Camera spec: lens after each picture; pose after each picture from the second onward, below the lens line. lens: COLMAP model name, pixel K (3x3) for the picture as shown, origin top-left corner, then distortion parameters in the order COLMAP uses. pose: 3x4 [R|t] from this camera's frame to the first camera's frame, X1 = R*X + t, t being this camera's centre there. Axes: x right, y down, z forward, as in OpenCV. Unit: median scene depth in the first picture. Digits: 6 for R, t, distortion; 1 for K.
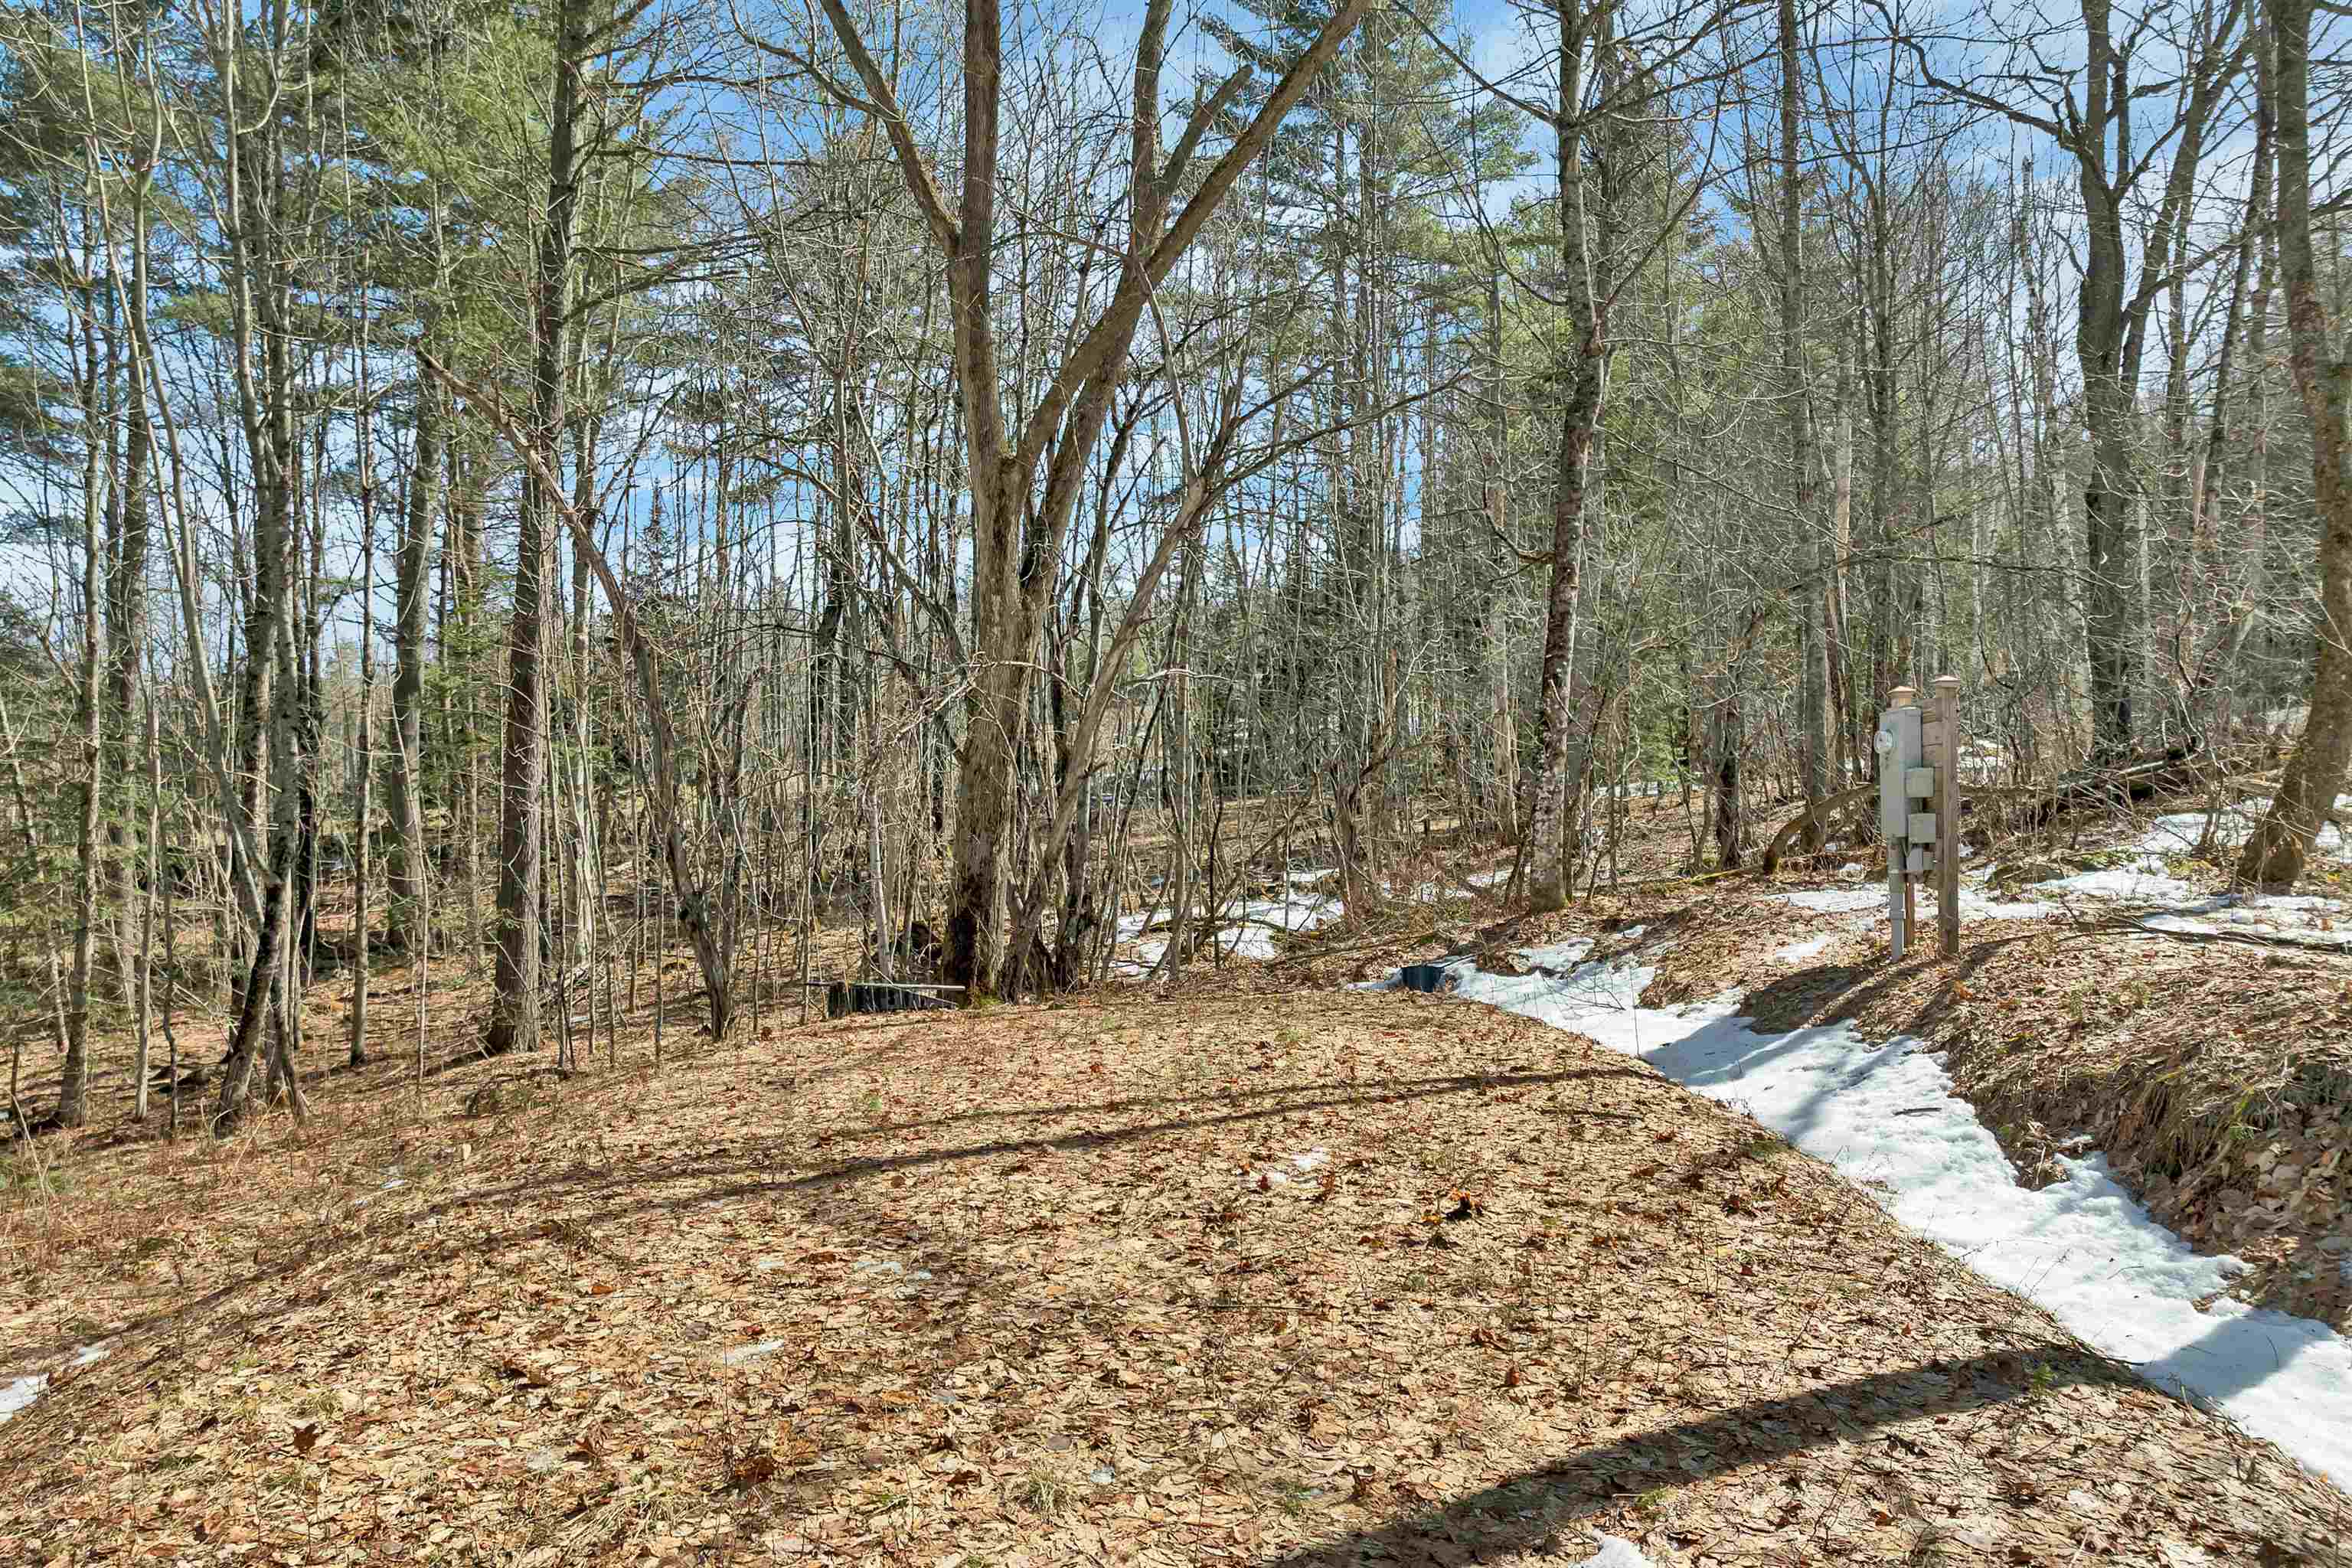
lens RADIAL K [[1634.7, 0, 1176.0], [0, 1634.7, 784.0], [0, 0, 1]] dist [0.004307, 0.001265]
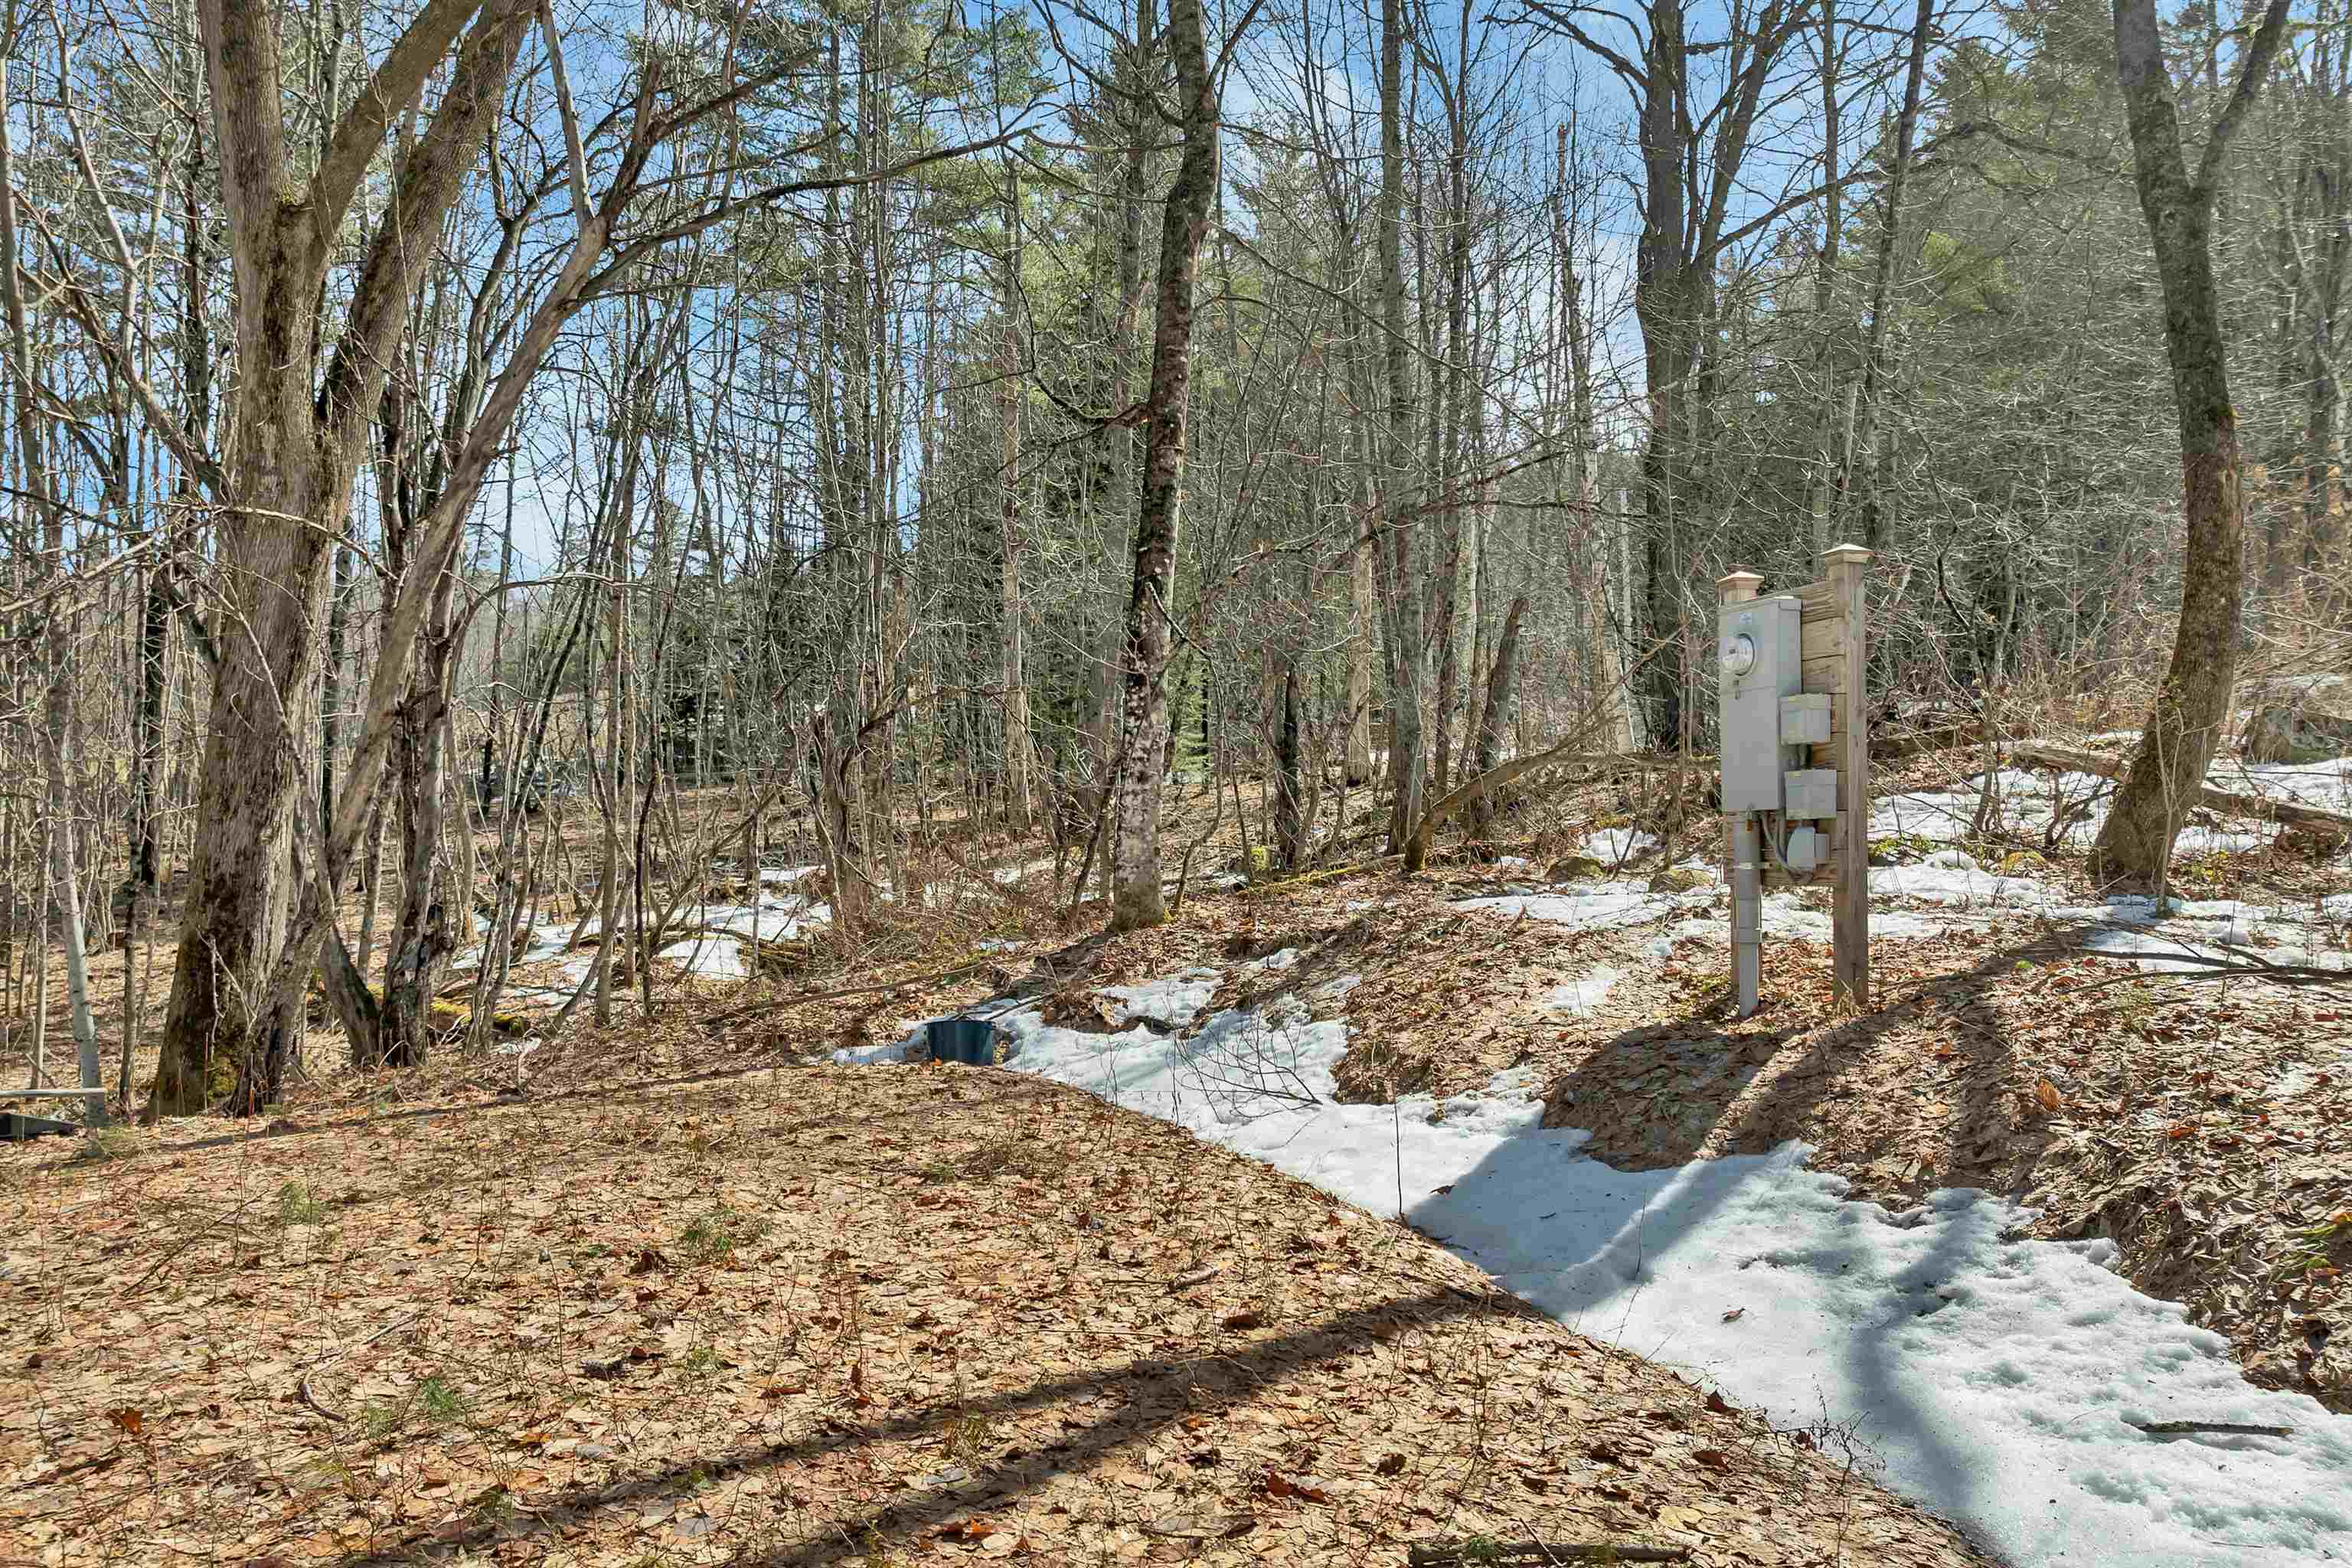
lens RADIAL K [[1642.6, 0, 1174.4], [0, 1642.6, 835.2], [0, 0, 1]] dist [-0.030303, -0.002606]
pose [[0.952704, 0.003217, 0.303884, 0.036255], [-0.013449, 0.999411, 0.031585, 0.019110], [-0.303603, -0.034178, 0.952185, 0.363747]]
